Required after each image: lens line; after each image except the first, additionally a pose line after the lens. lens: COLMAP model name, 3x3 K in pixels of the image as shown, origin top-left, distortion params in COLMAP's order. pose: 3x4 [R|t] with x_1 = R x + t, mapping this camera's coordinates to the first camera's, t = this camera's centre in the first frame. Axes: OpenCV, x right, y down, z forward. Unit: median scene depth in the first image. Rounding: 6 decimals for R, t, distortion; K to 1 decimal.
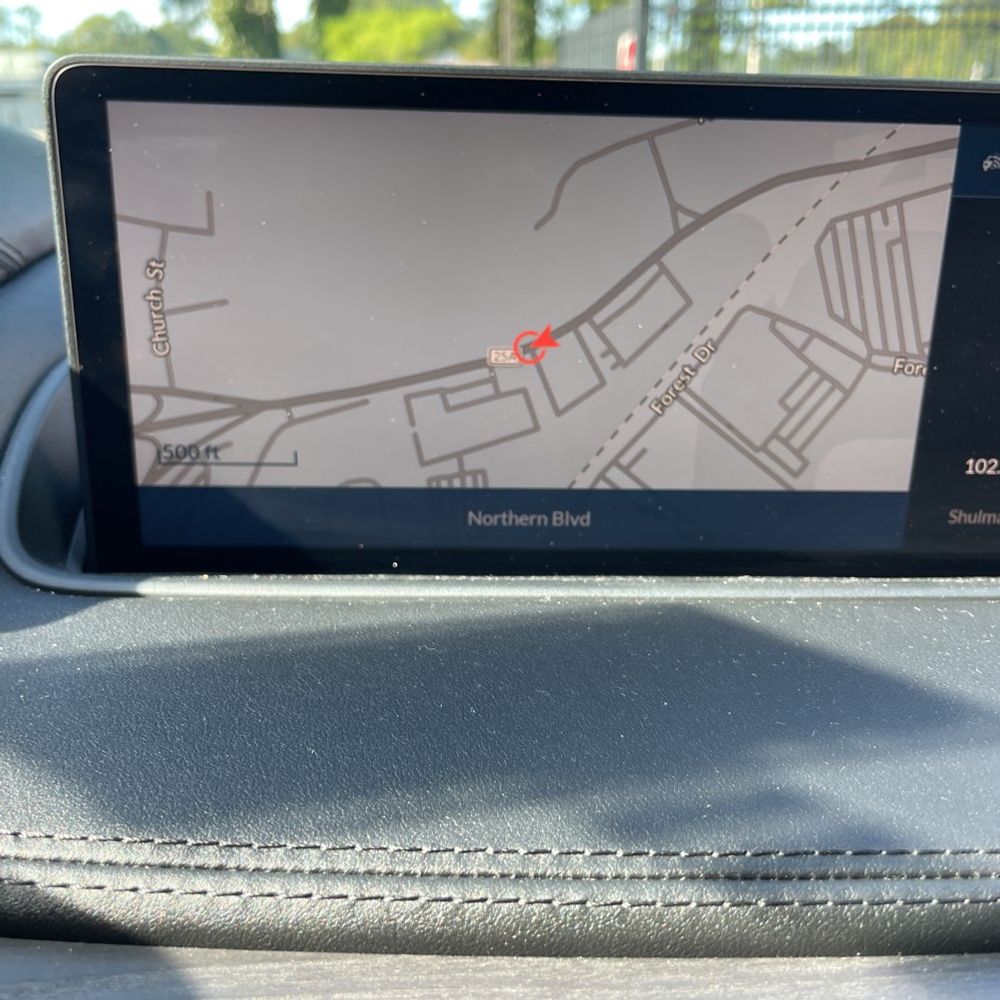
lens RADIAL K [[947.4, 0, 496.6], [0, 947.4, 524.0], [0, 0, 1]] dist [0.050321, -0.116584]
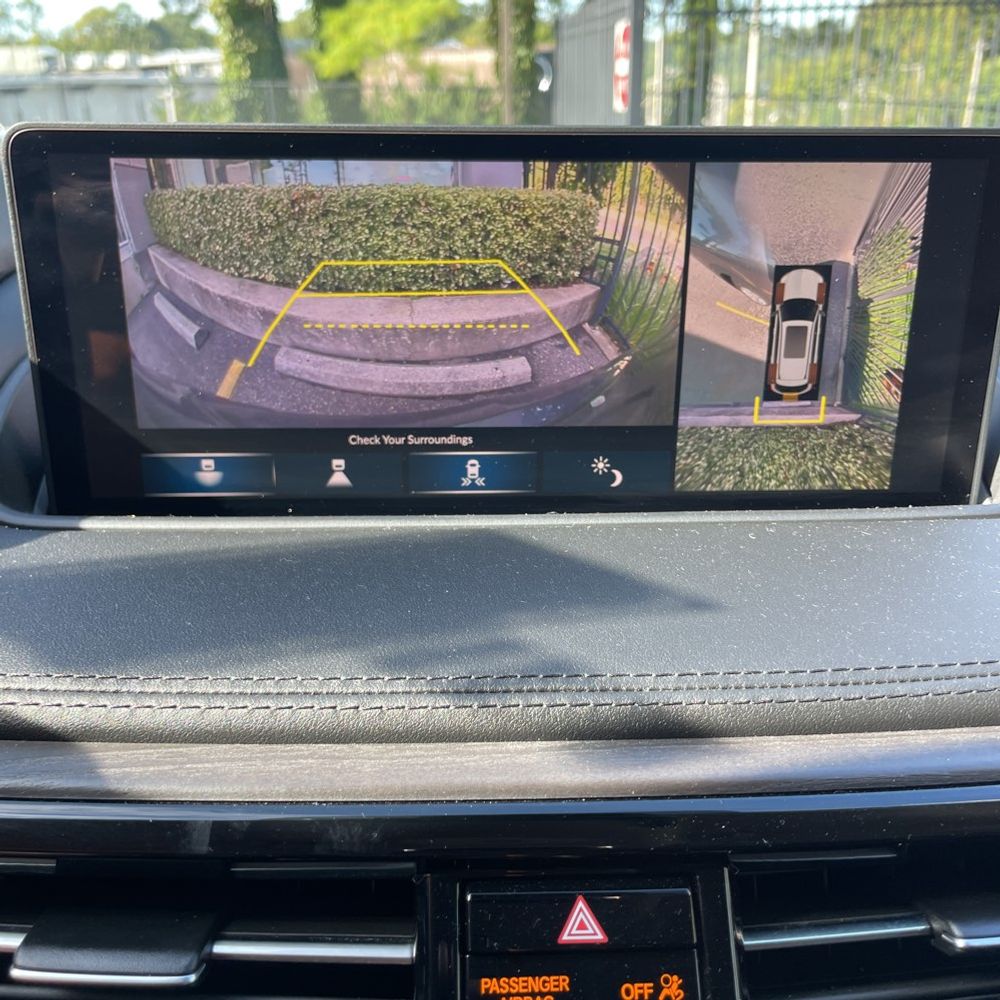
lens RADIAL K [[949.3, 0, 502.8], [0, 949.3, 525.1], [0, 0, 1]] dist [0.058706, -0.124535]
pose [[0.999817, -0.017386, -0.007963, 0.204304], [0.017497, 0.999748, 0.014051, 0.054039], [0.007717, -0.014188, 0.999870, -0.303064]]
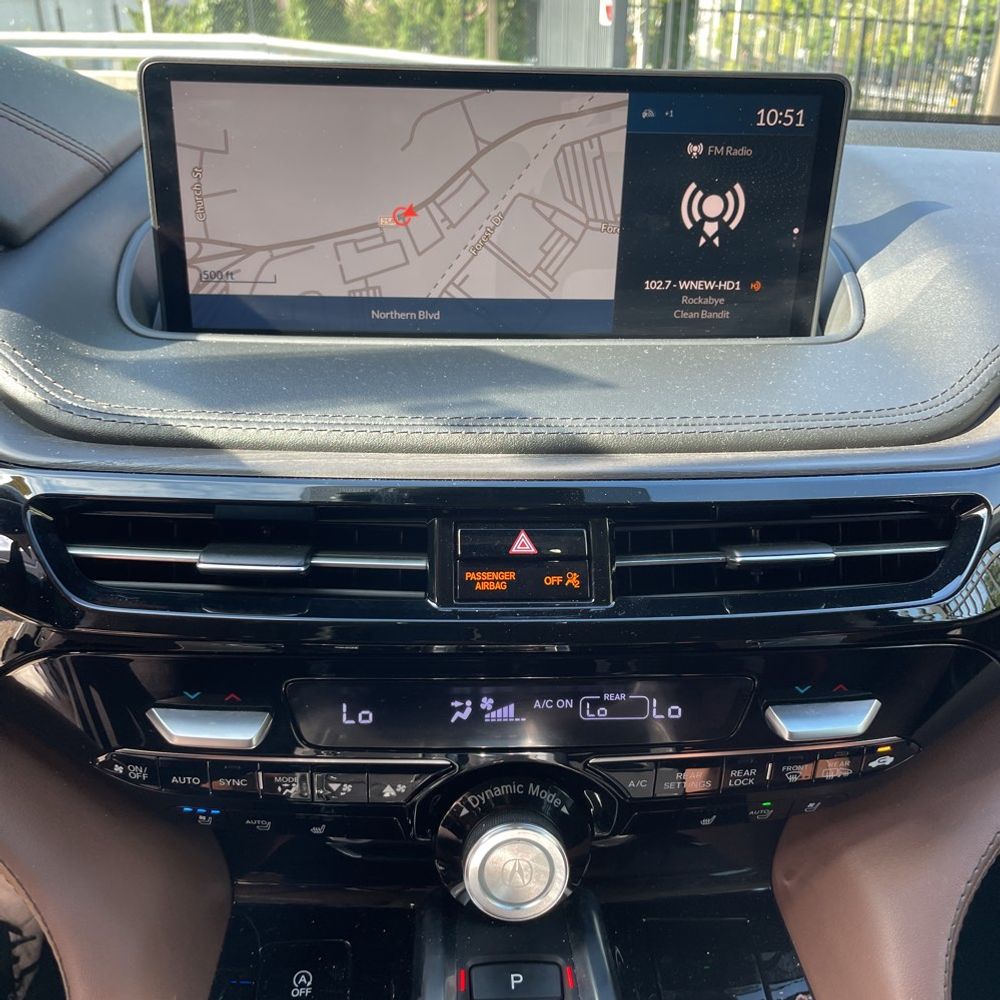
lens RADIAL K [[947.4, 0, 496.6], [0, 947.4, 524.0], [0, 0, 1]] dist [0.050321, -0.116584]
pose [[0.999952, -0.002559, 0.009459, 0.205862], [0.001699, 0.995951, 0.089877, 0.248533], [-0.009651, -0.089856, 0.995908, -0.915261]]
